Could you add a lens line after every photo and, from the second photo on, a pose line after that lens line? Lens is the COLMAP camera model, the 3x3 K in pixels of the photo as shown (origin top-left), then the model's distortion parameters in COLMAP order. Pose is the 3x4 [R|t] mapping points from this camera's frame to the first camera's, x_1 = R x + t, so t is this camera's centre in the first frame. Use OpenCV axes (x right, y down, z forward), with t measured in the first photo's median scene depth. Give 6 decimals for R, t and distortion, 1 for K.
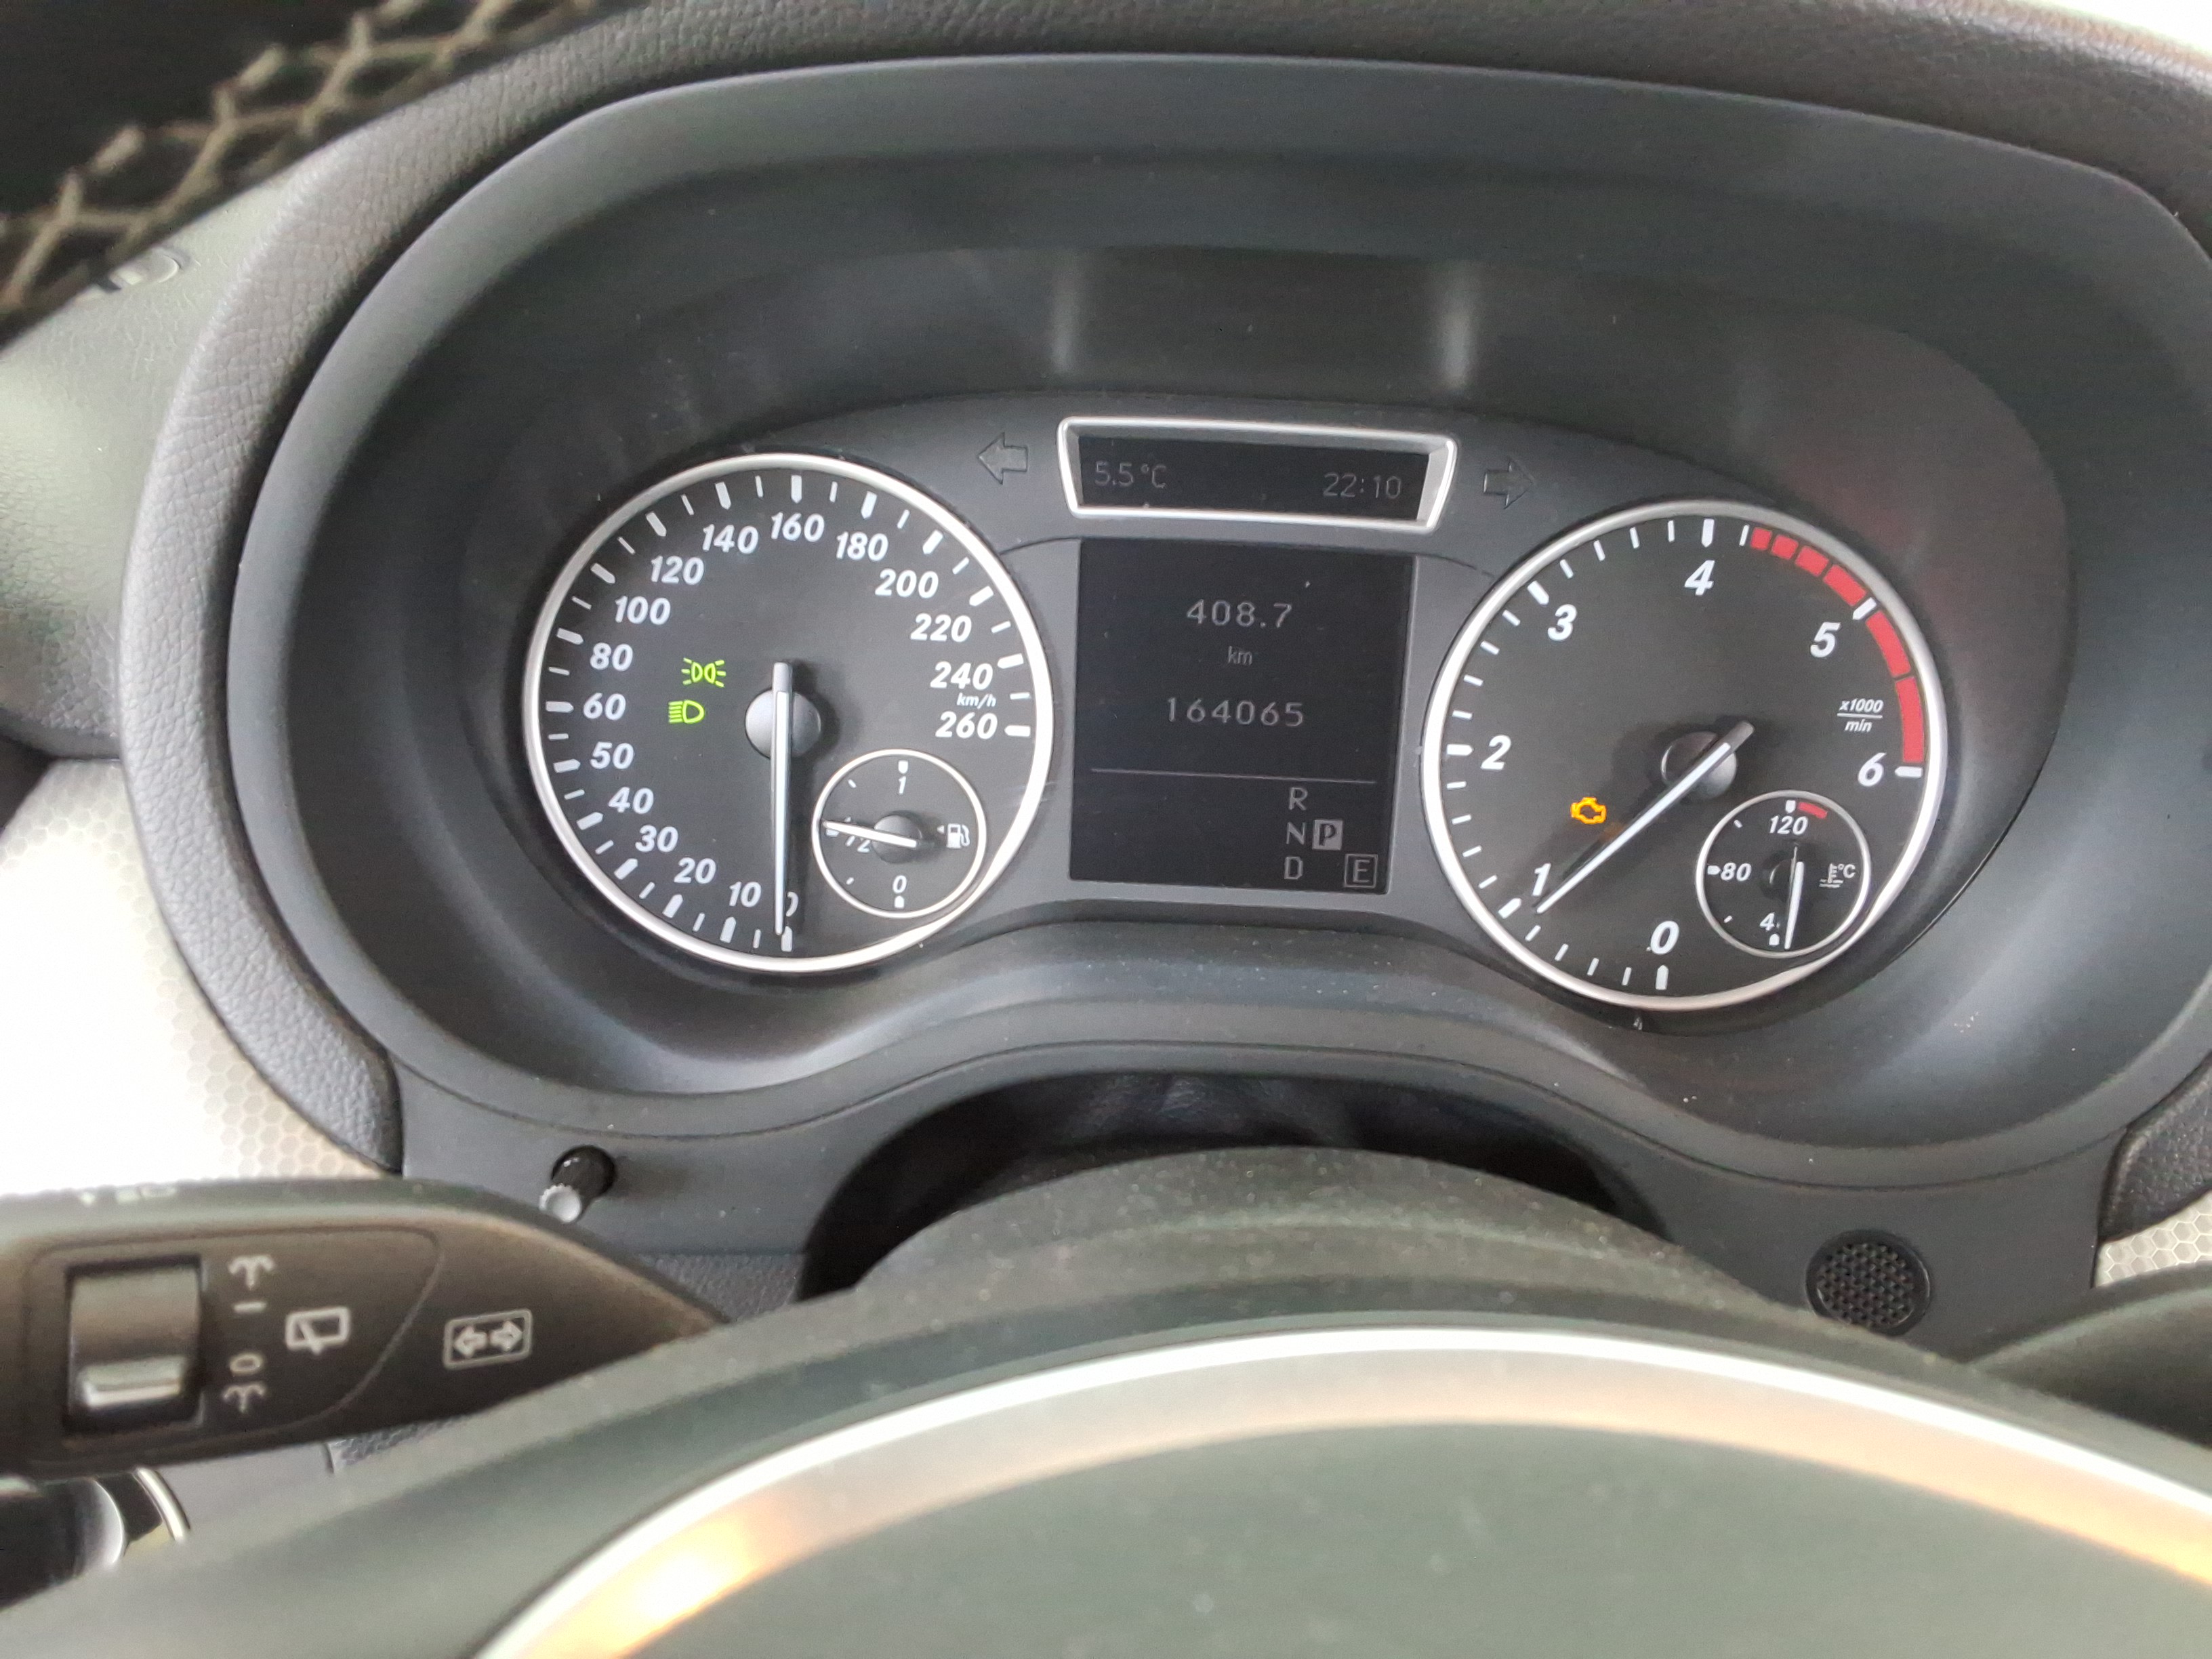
lens RADIAL K [[1733.1, 0, 1106.0], [0, 1733.1, 829.5], [0, 0, 1]] dist [0.121842, -0.173109]
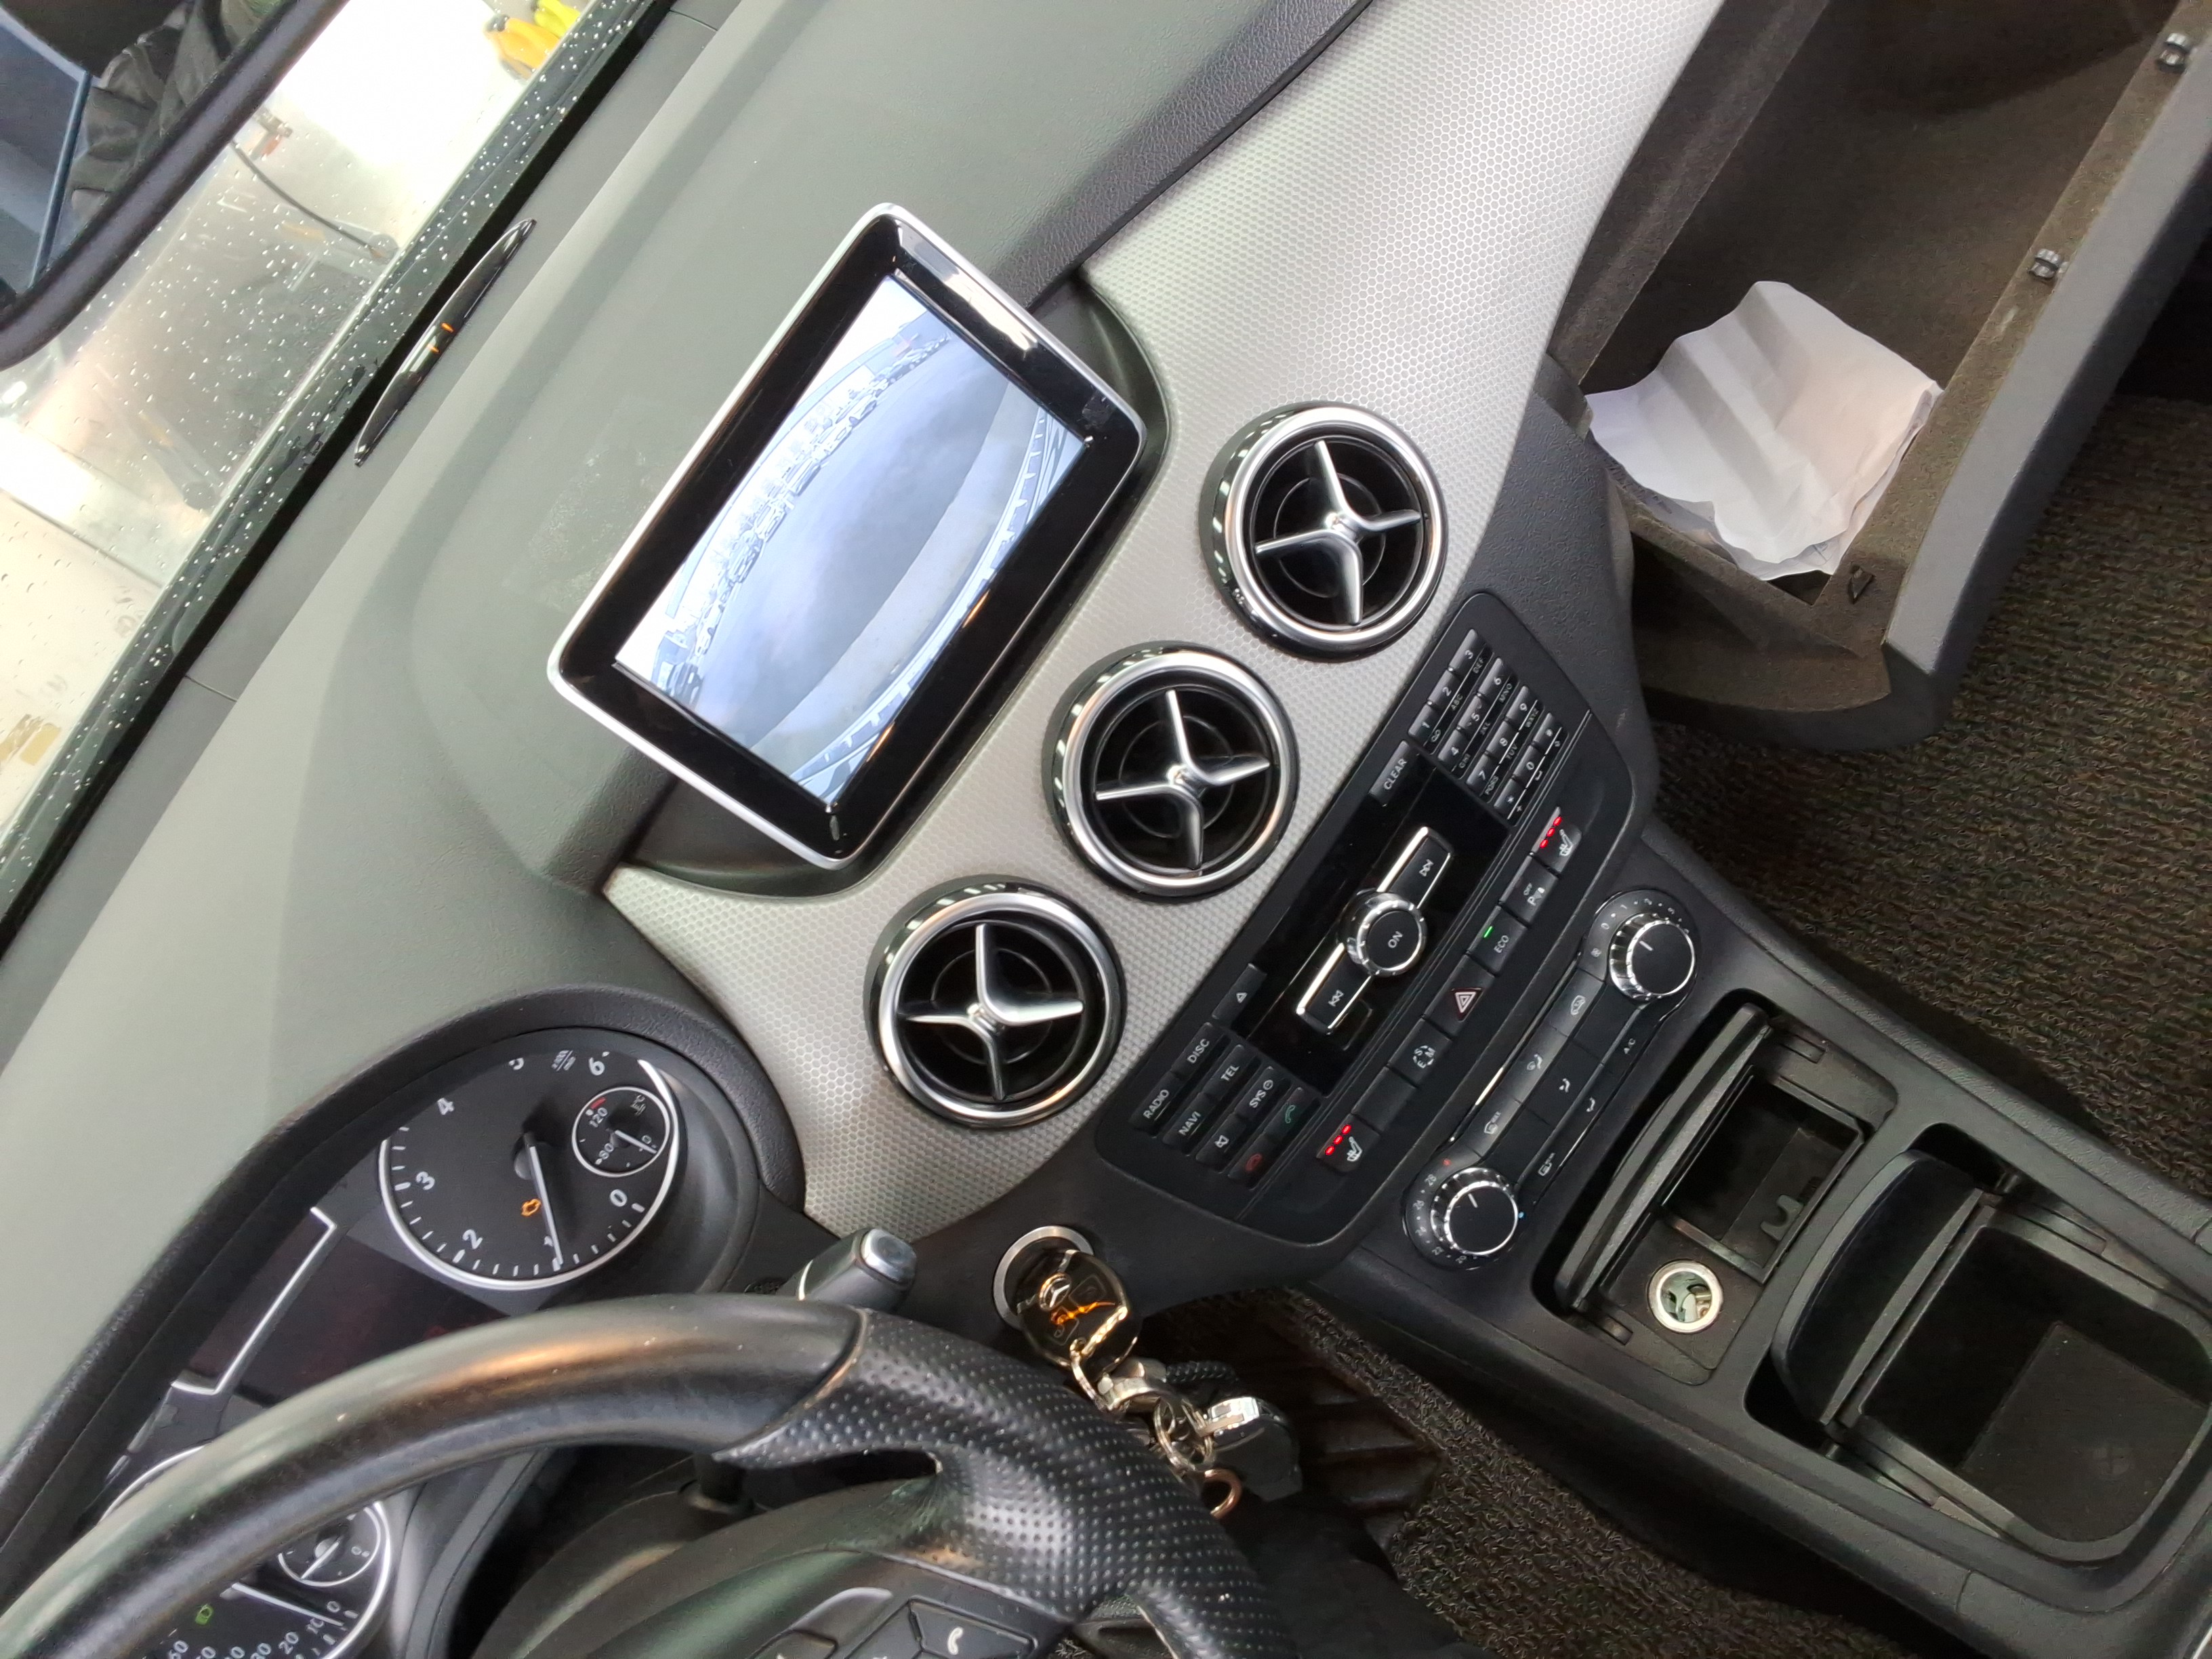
lens RADIAL K [[1733.1, 0, 1106.0], [0, 1733.1, 829.5], [0, 0, 1]] dist [0.121842, -0.173109]
pose [[0.539402, -0.841876, 0.017048, 0.923479], [0.813244, 0.526094, 0.248716, -0.191297], [-0.218357, -0.120294, 0.968426, -0.889271]]
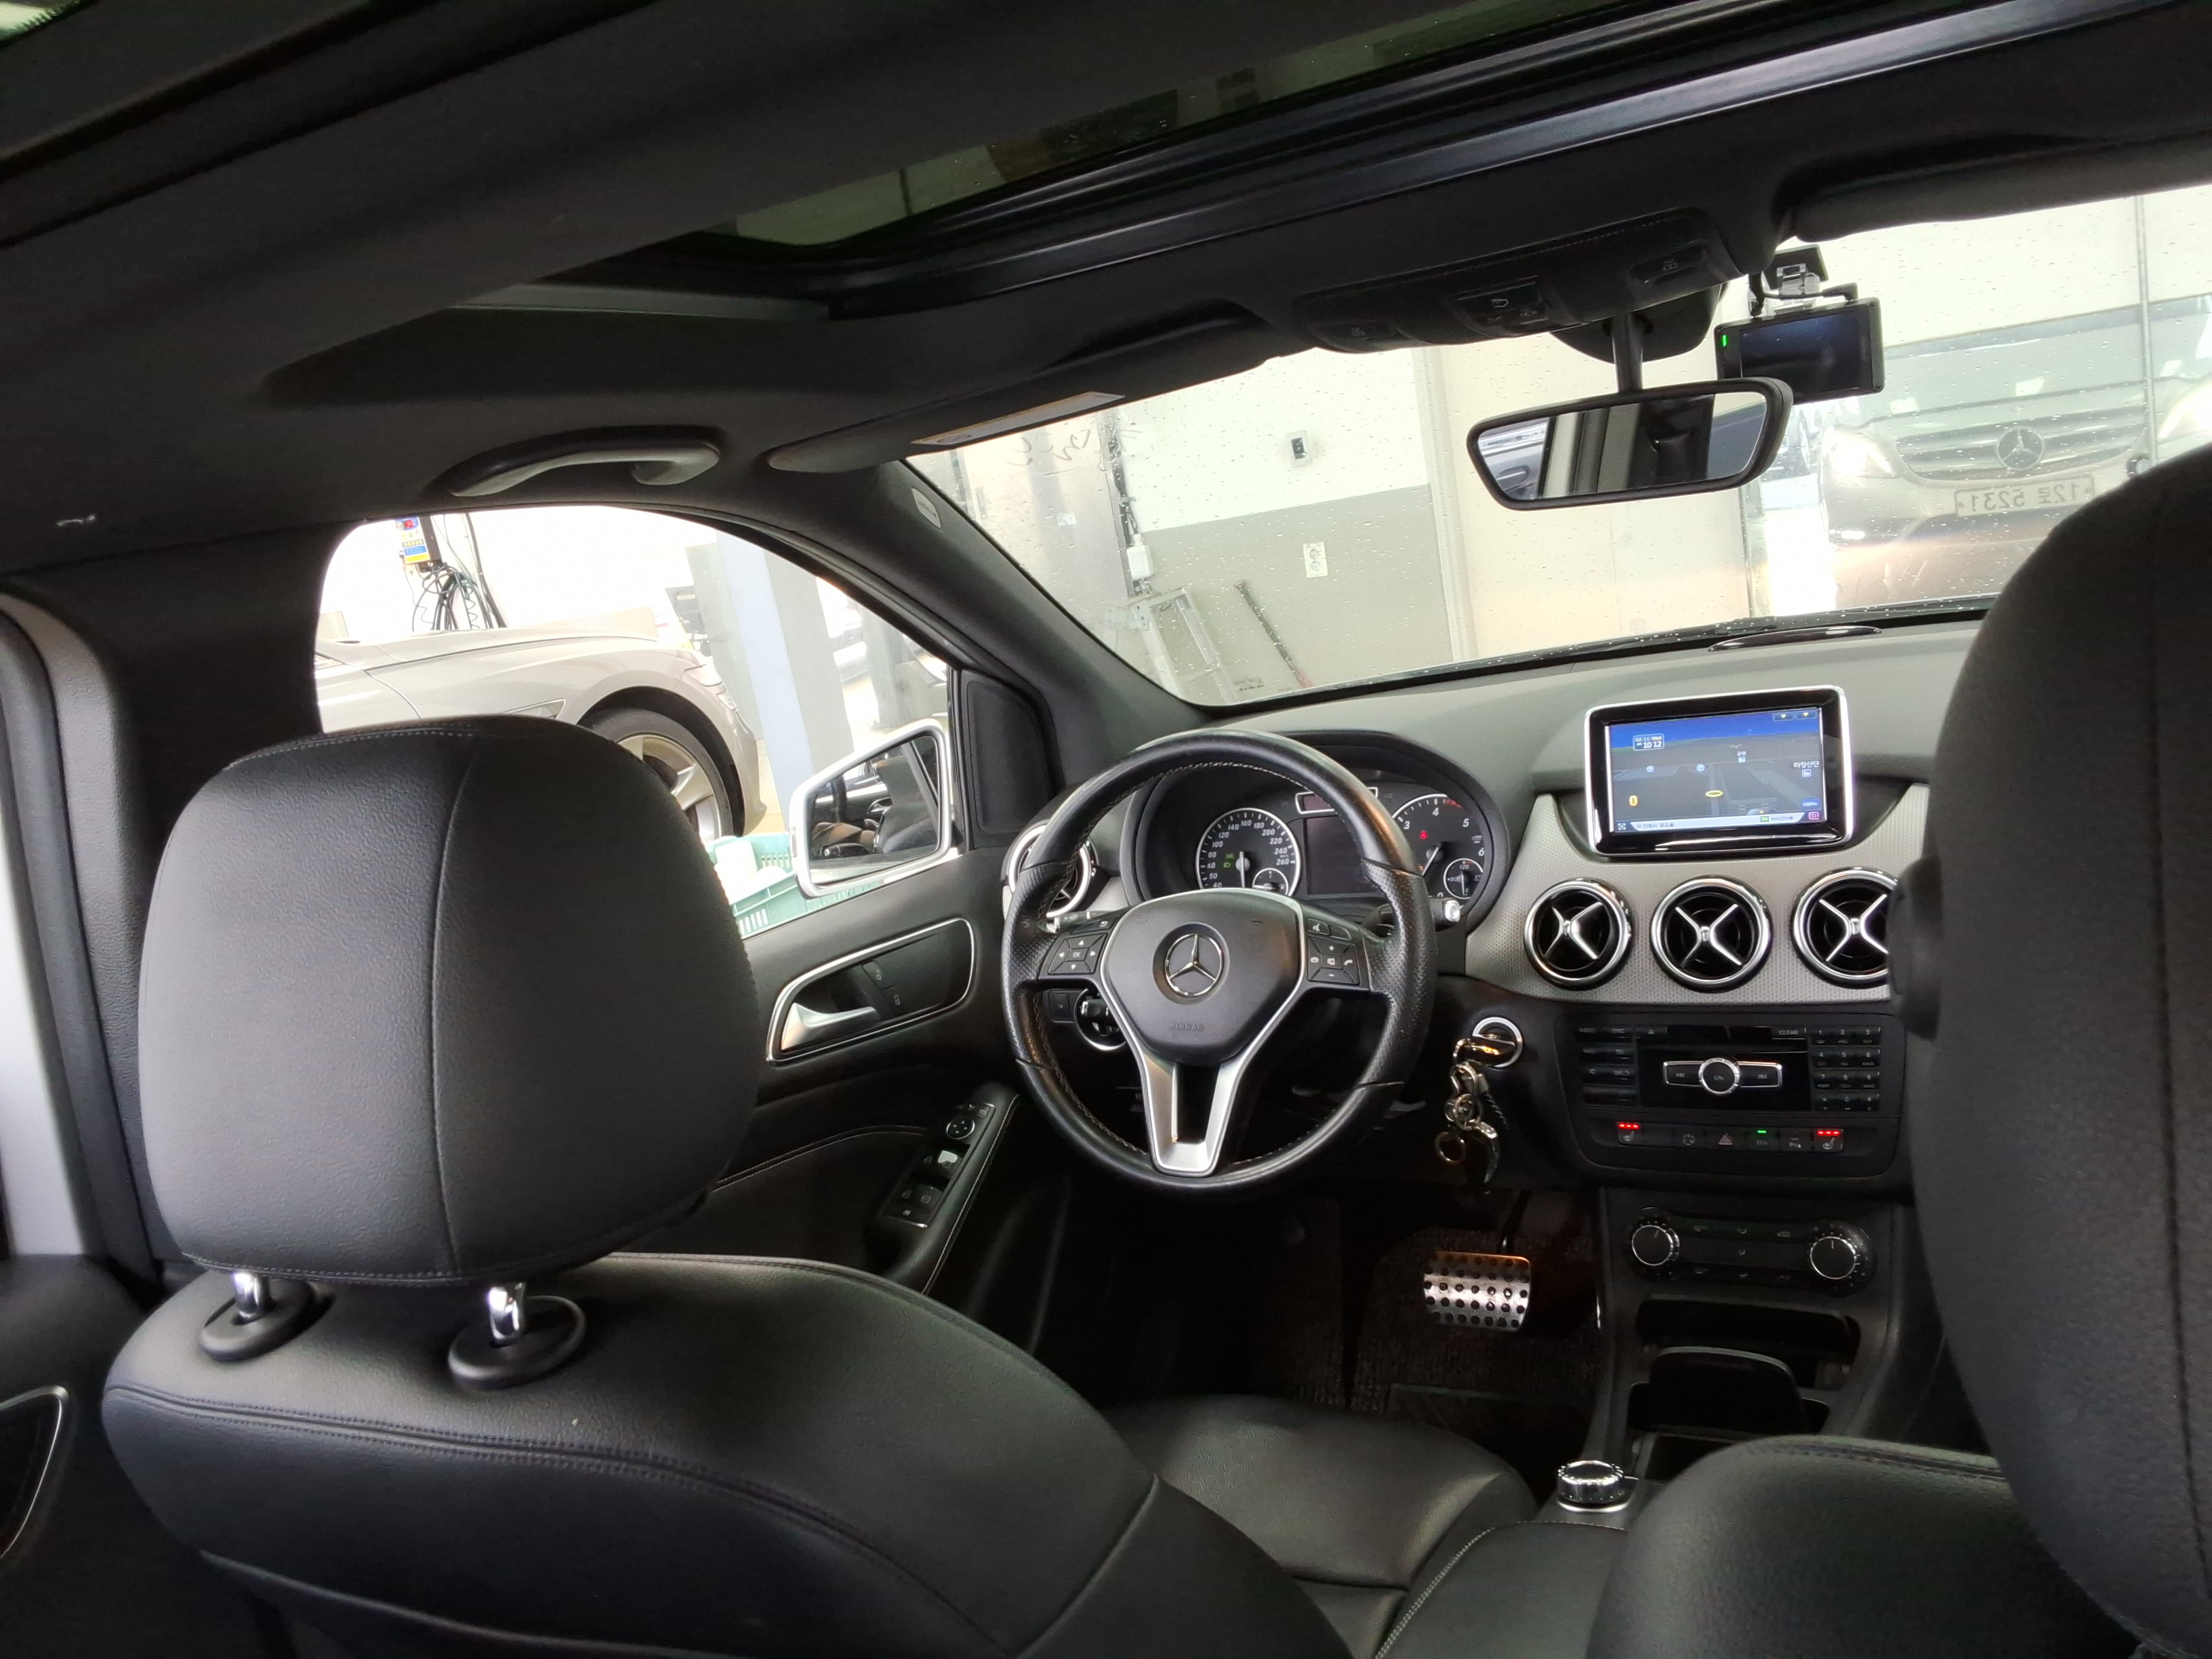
lens RADIAL K [[1733.1, 0, 1106.0], [0, 1733.1, 829.5], [0, 0, 1]] dist [0.121842, -0.173109]
pose [[0.850699, -0.108184, -0.514401, 1.851675], [0.019797, 0.984492, -0.174310, 0.631767], [0.525281, 0.138102, 0.839648, -3.024737]]
